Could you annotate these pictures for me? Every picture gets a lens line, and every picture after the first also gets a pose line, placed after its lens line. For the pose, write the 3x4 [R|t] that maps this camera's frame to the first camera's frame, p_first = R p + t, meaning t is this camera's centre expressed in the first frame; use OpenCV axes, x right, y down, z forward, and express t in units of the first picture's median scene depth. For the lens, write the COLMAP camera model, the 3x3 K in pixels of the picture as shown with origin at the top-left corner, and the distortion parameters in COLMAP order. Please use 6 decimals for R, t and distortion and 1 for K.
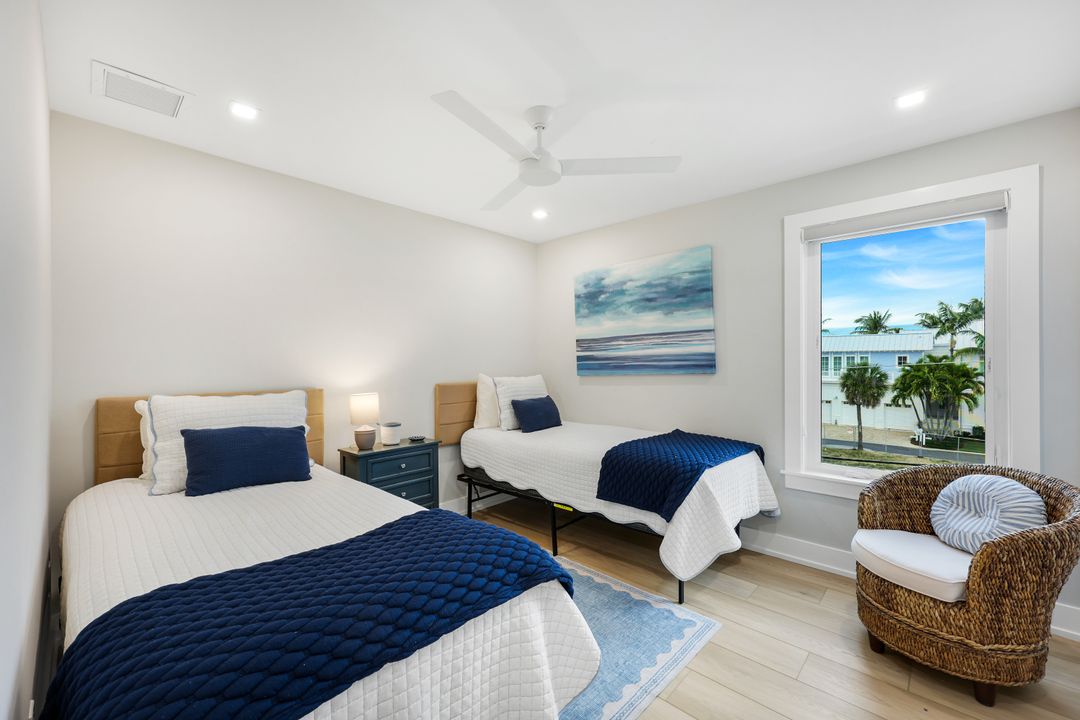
lens RADIAL K [[440.1, 0, 540.0], [0, 440.1, 360.0], [0, 0, 1]] dist [-0.001121, -0.000158]
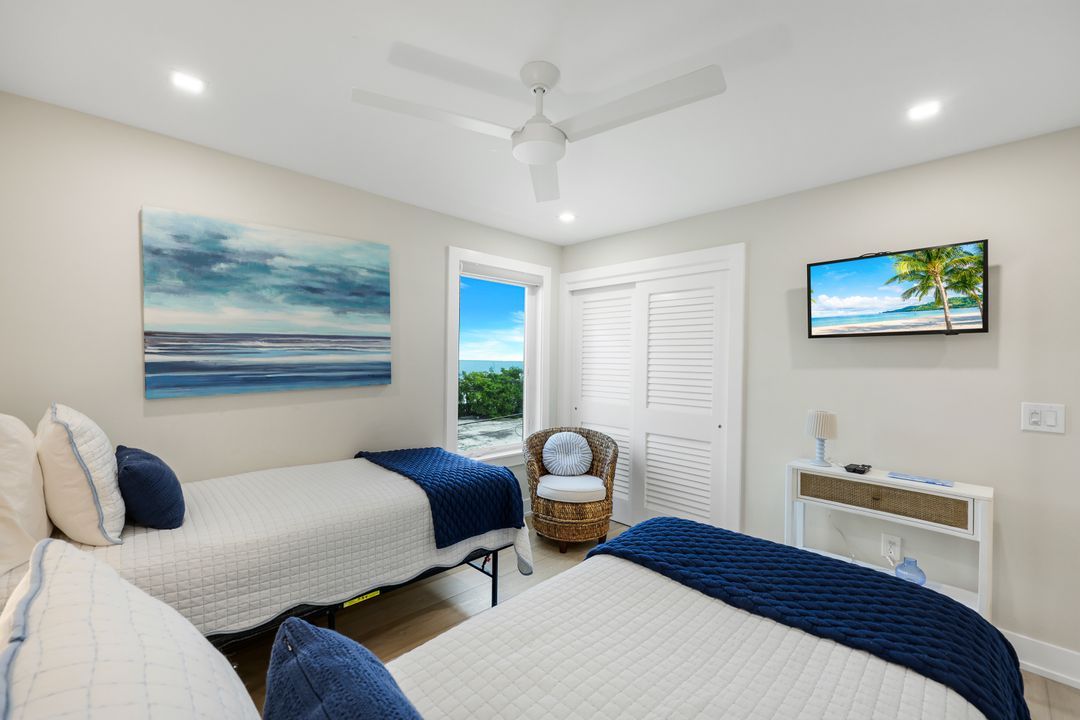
lens RADIAL K [[440.1, 0, 540.0], [0, 440.1, 360.0], [0, 0, 1]] dist [-0.001121, -0.000158]
pose [[0.050874, 0.000841, 0.998705, -0.474908], [-0.020003, 0.999800, 0.000177, -0.024558], [-0.998505, -0.019986, 0.050880, 0.564041]]
